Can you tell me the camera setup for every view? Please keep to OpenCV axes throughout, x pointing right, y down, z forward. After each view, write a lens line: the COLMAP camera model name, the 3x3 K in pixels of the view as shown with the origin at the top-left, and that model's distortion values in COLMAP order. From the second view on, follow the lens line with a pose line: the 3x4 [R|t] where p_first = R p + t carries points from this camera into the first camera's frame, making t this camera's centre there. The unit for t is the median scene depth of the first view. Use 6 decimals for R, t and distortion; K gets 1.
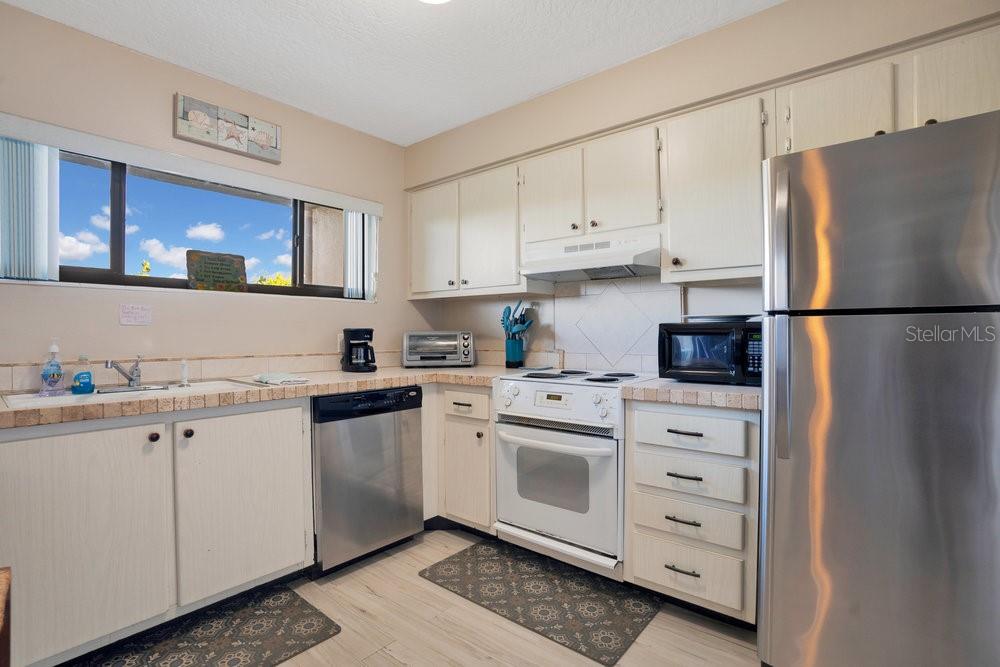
lens RADIAL K [[473.0, 0, 484.9], [0, 473.0, 334.4], [0, 0, 1]] dist [-0.068465, 0.030251]
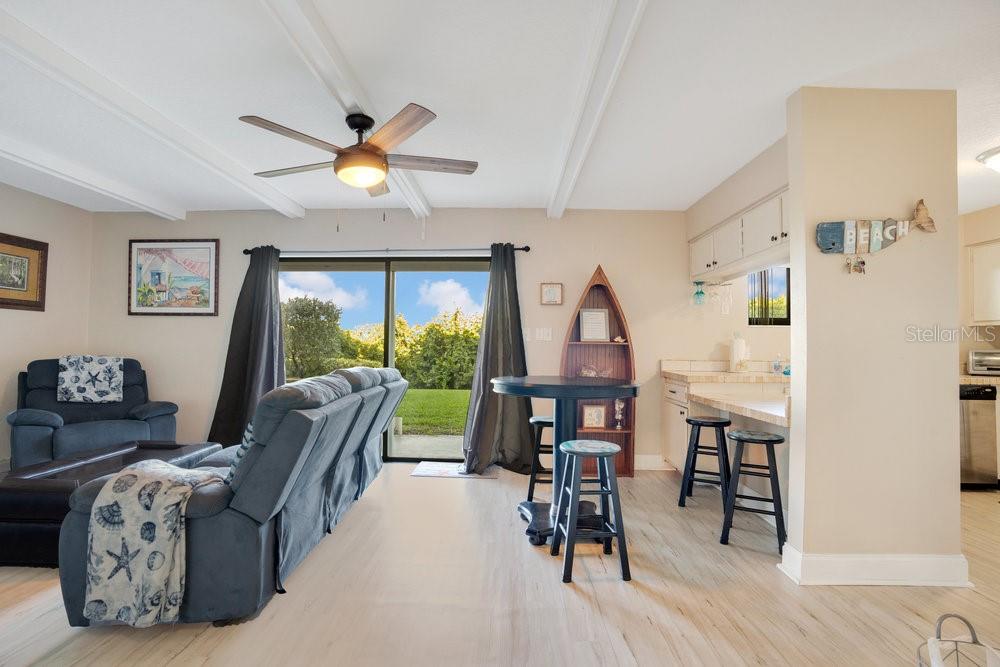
lens RADIAL K [[462.6, 0, 500.0], [0, 462.6, 333.5], [0, 0, 1]] dist [-0.067959, 0.026355]
pose [[0.637984, -0.008994, -0.769997, -0.062553], [-0.015699, 0.999572, -0.024684, 0.002125], [0.769889, 0.027836, 0.637570, -1.233389]]
